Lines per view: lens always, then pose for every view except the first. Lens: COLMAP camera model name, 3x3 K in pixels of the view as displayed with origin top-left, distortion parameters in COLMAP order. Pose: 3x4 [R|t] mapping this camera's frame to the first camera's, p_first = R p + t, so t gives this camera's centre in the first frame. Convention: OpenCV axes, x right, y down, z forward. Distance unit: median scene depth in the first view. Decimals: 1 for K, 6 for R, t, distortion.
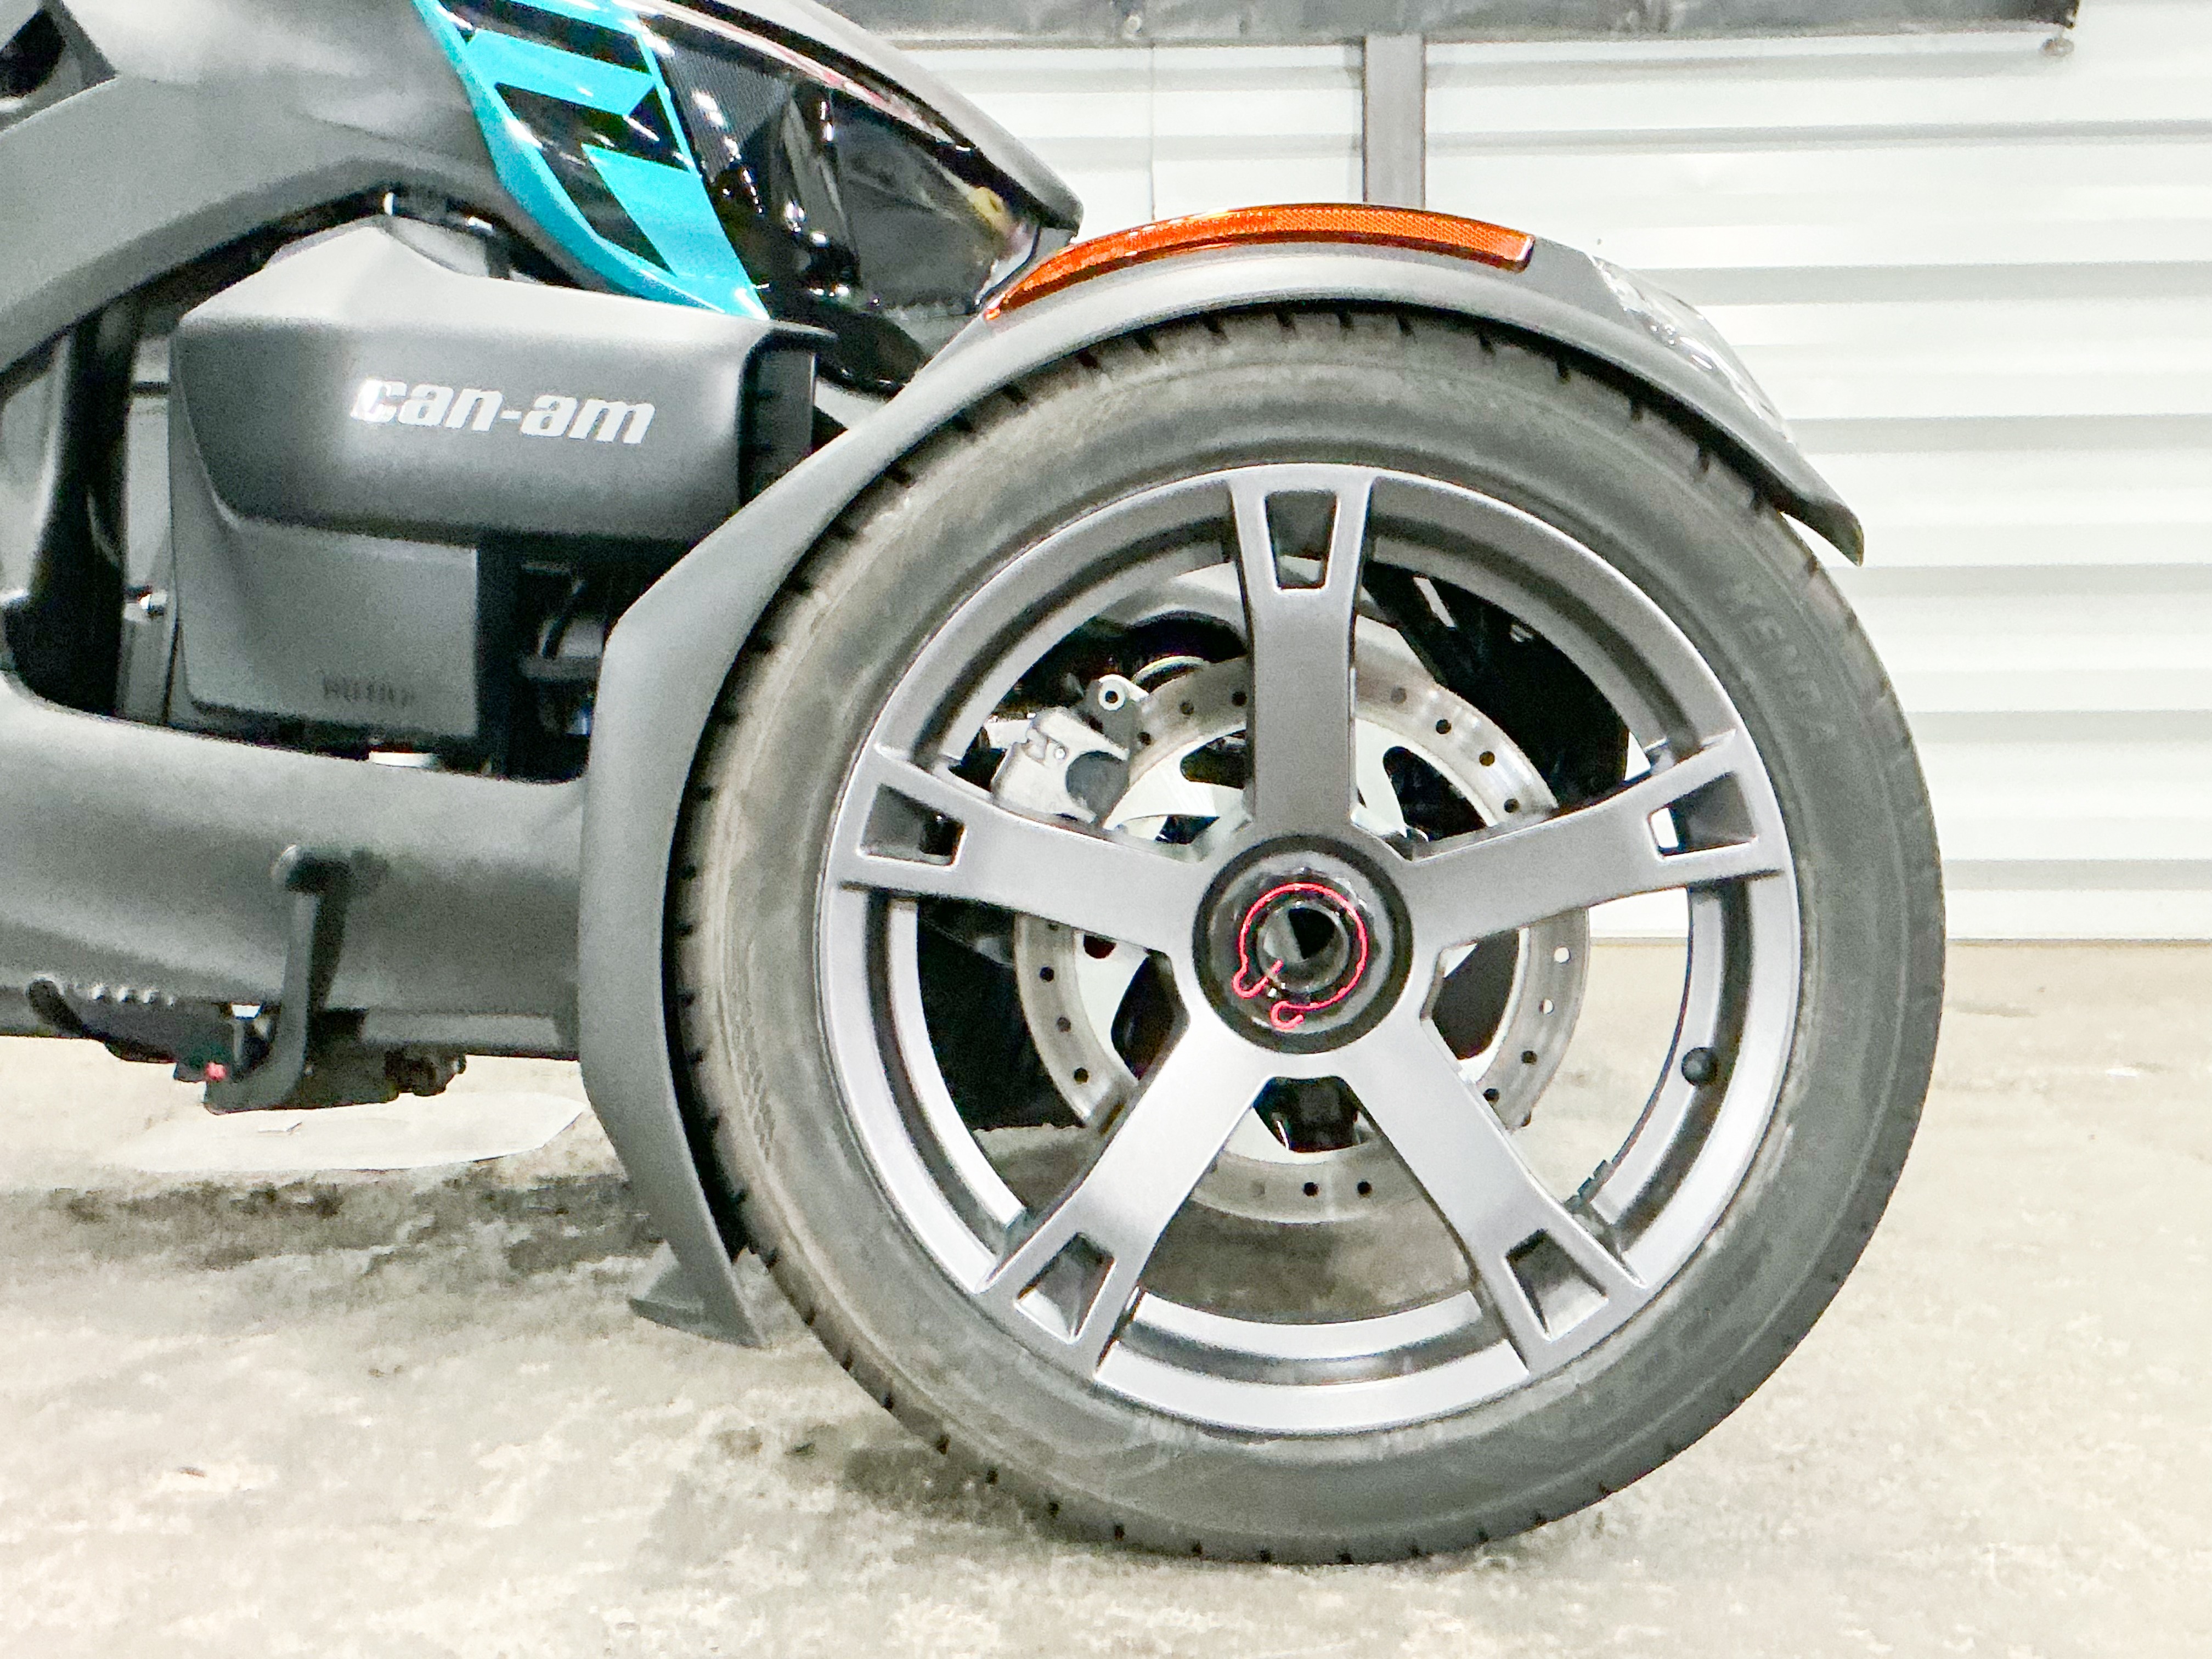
lens RADIAL K [[3022.5, 0, 1106.0], [0, 3022.5, 829.5], [0, 0, 1]] dist [0.114563, -0.032141]
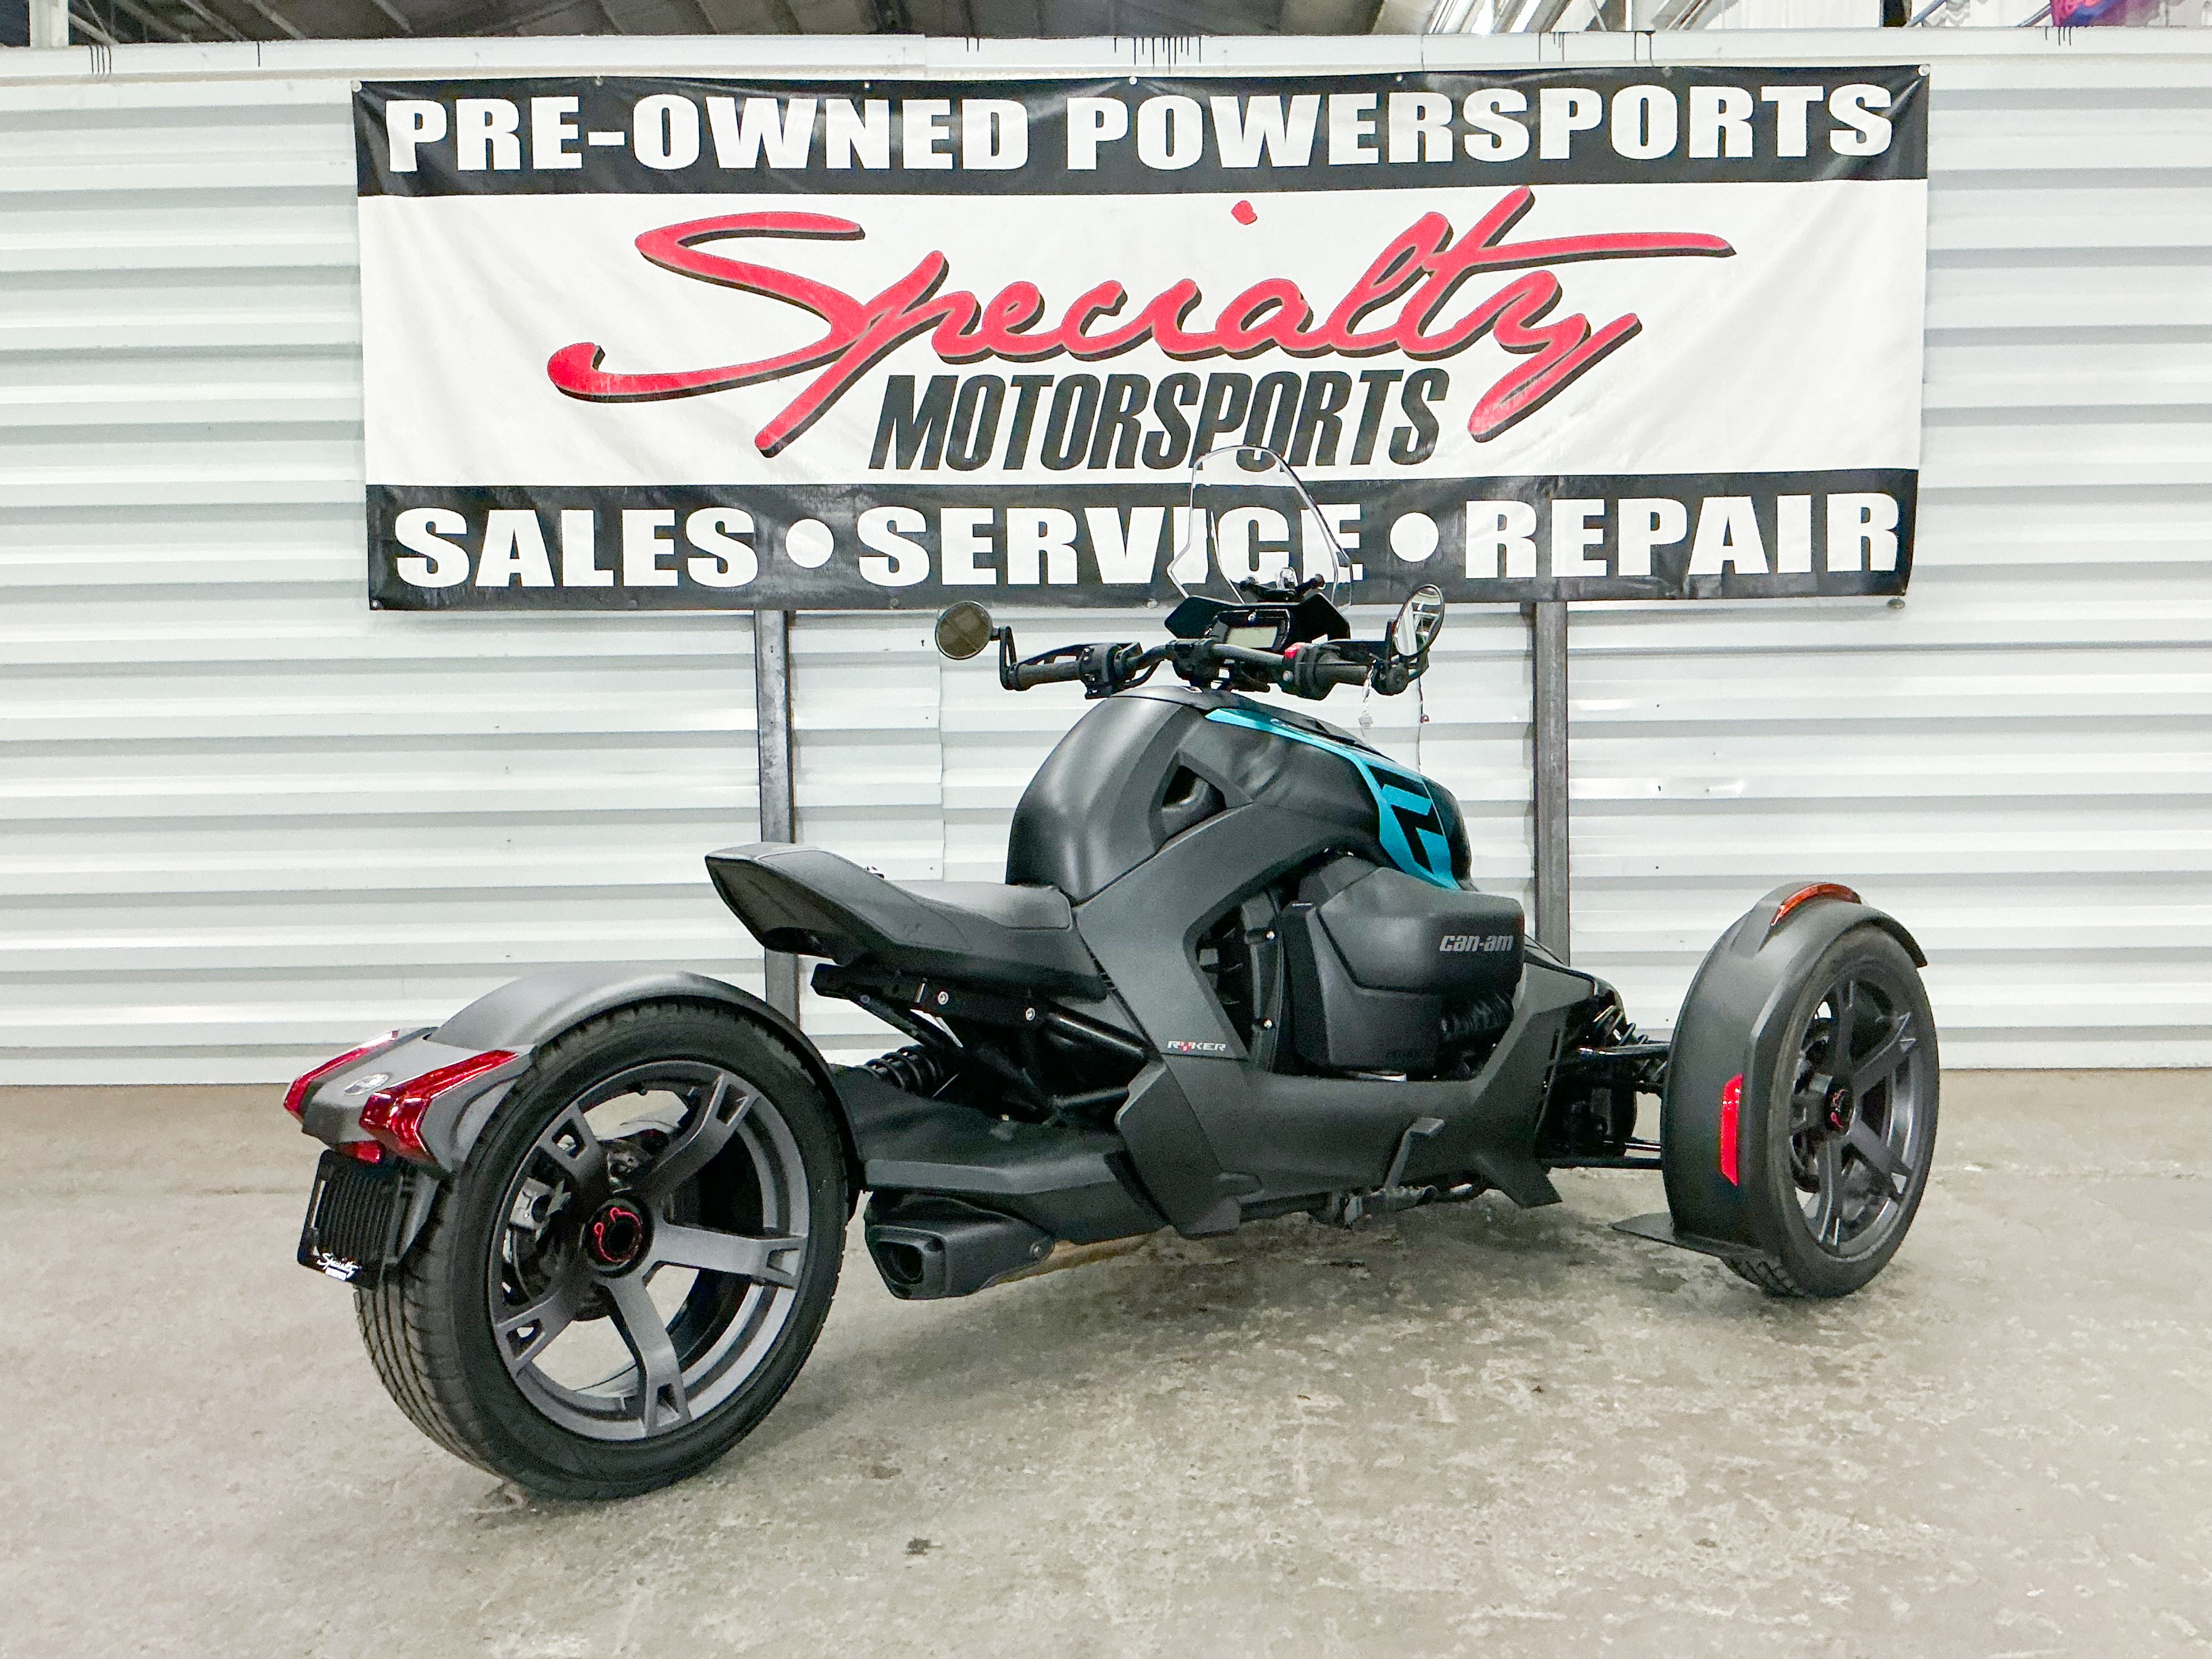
lens RADIAL K [[2137.8, 0, 1106.0], [0, 2137.8, 829.5], [0, 0, 1]] dist [0.166386, -0.375733]
pose [[0.999845, -0.007669, 0.015835, -0.447124], [0.007825, 0.999921, -0.009833, -0.229169], [-0.015759, 0.009955, 0.999826, -0.744514]]
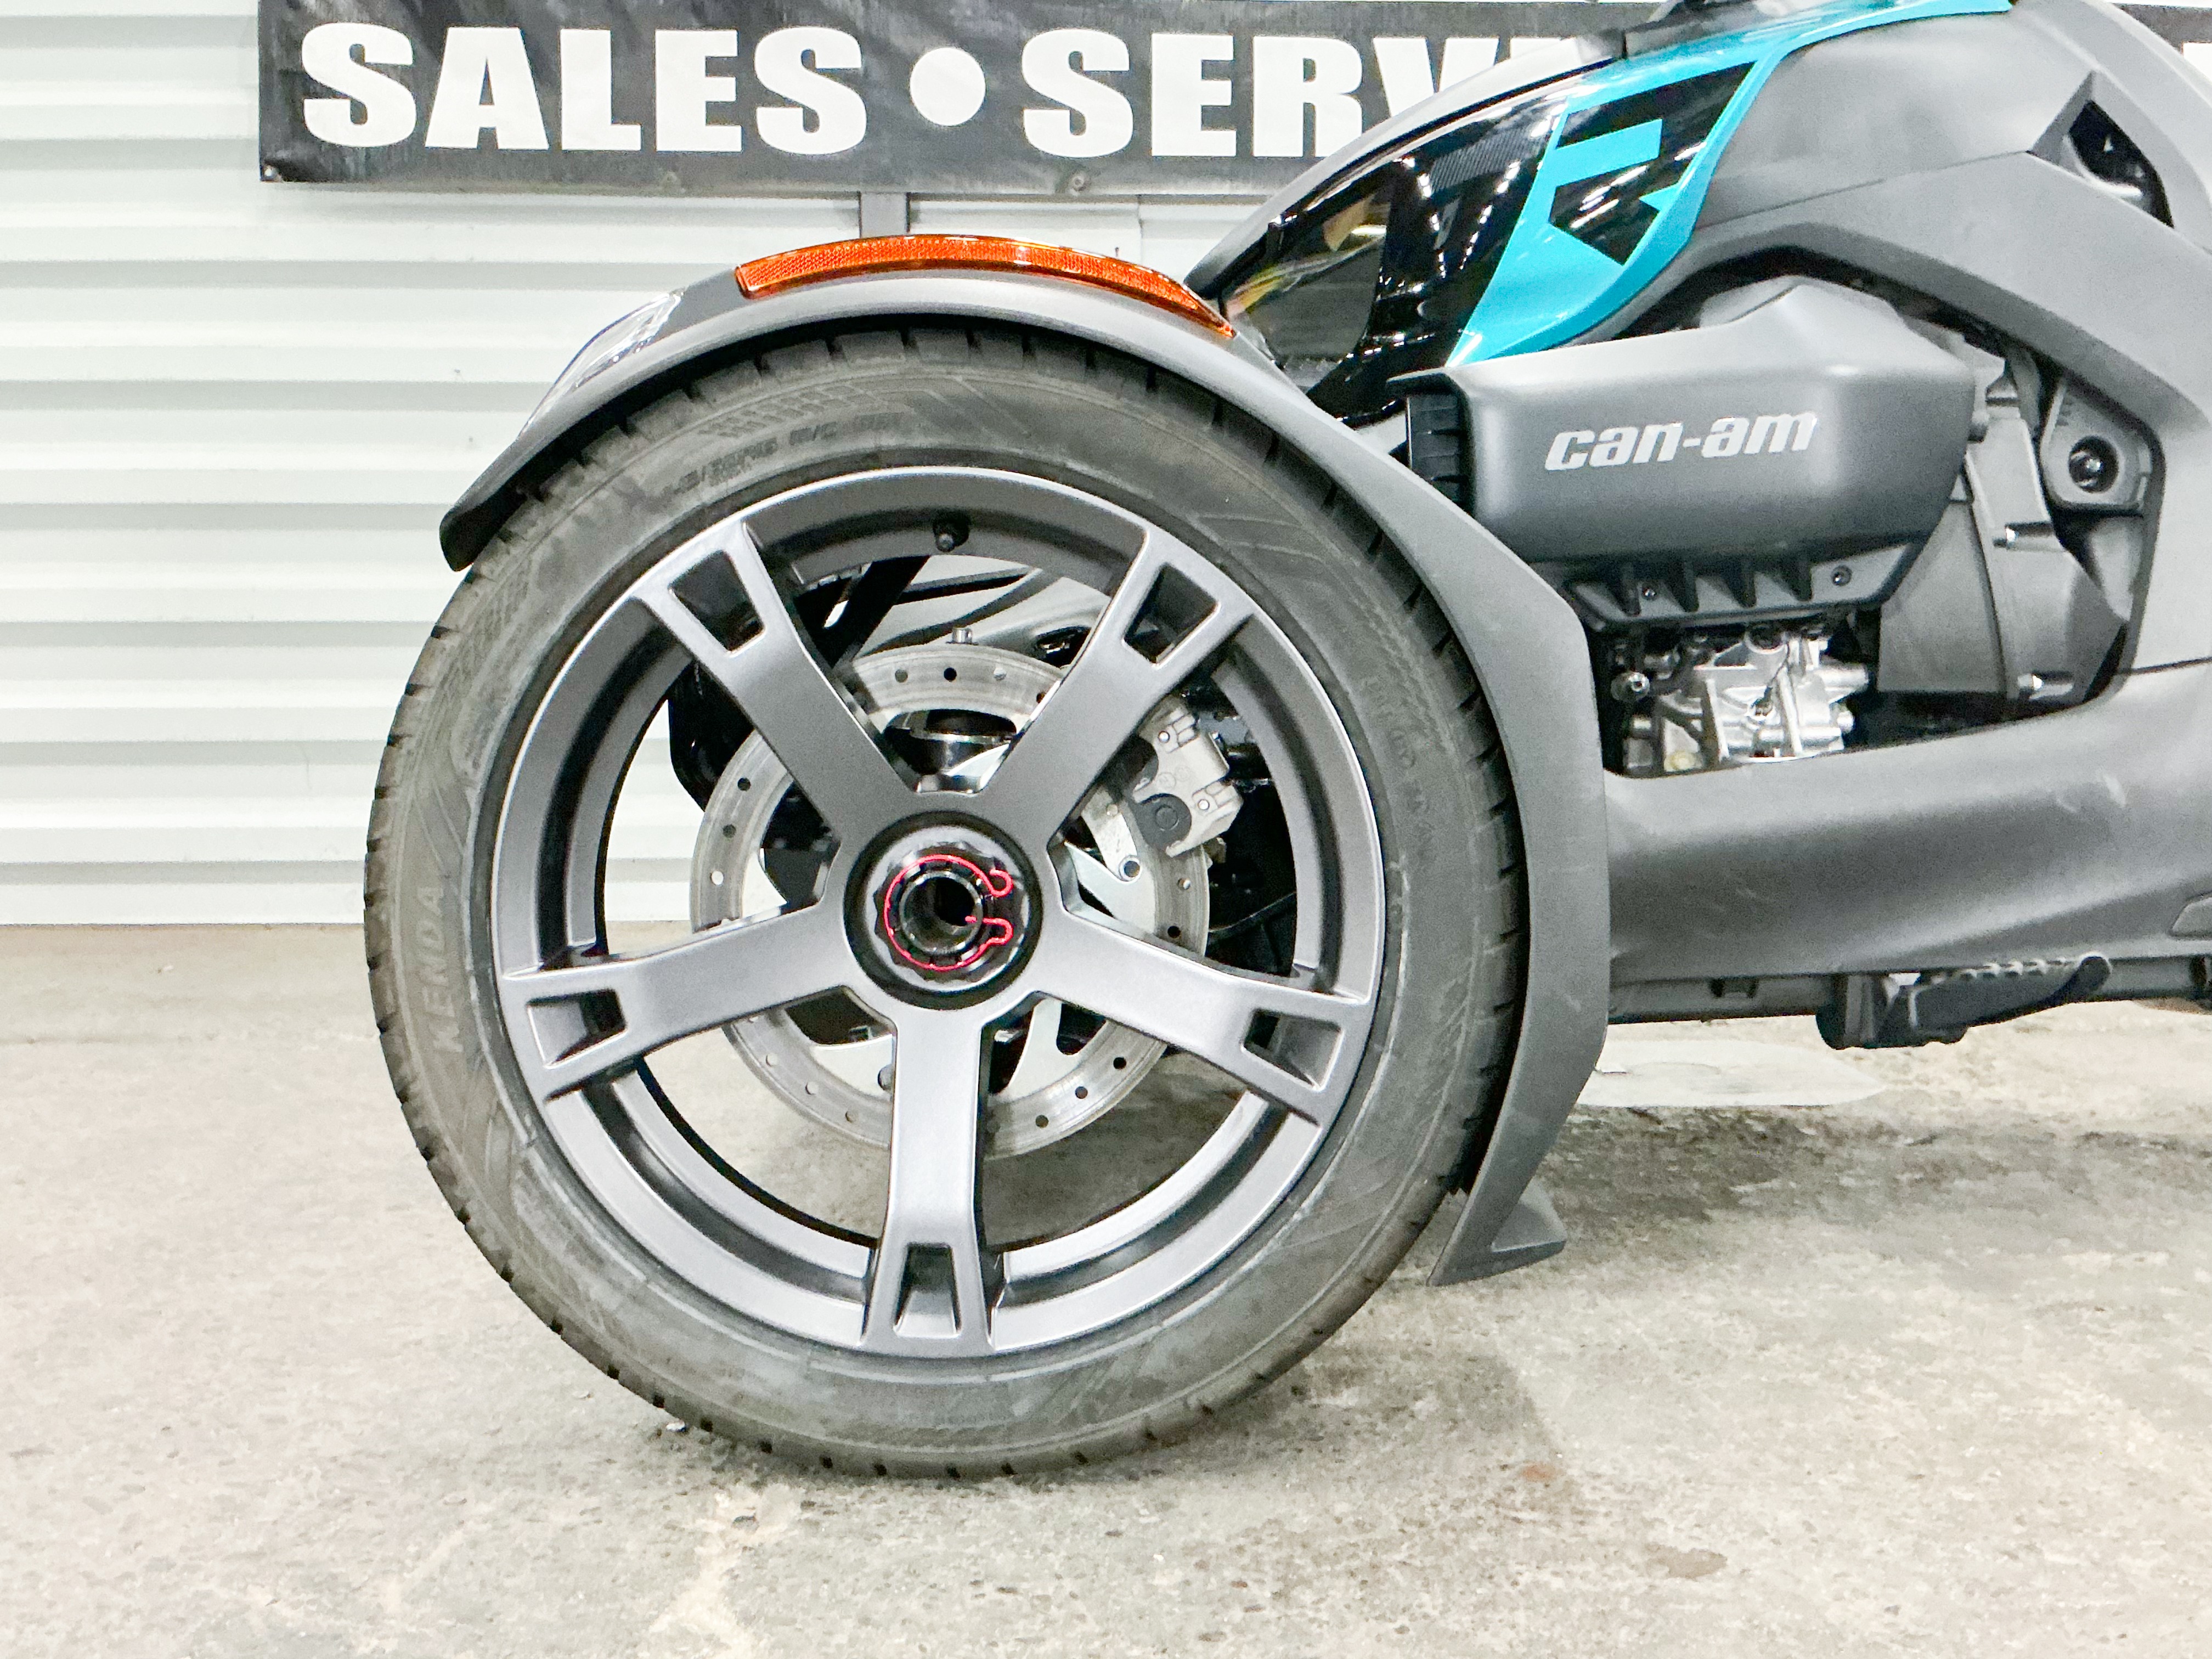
lens RADIAL K [[2266.2, 0, 1106.0], [0, 2266.2, 829.5], [0, 0, 1]] dist [0.171338, -0.395906]
pose [[0.998648, 0.000887, 0.051980, -0.765346], [-0.000473, 0.999968, -0.007976, 0.014807], [-0.051986, 0.007941, 0.998616, 0.170246]]
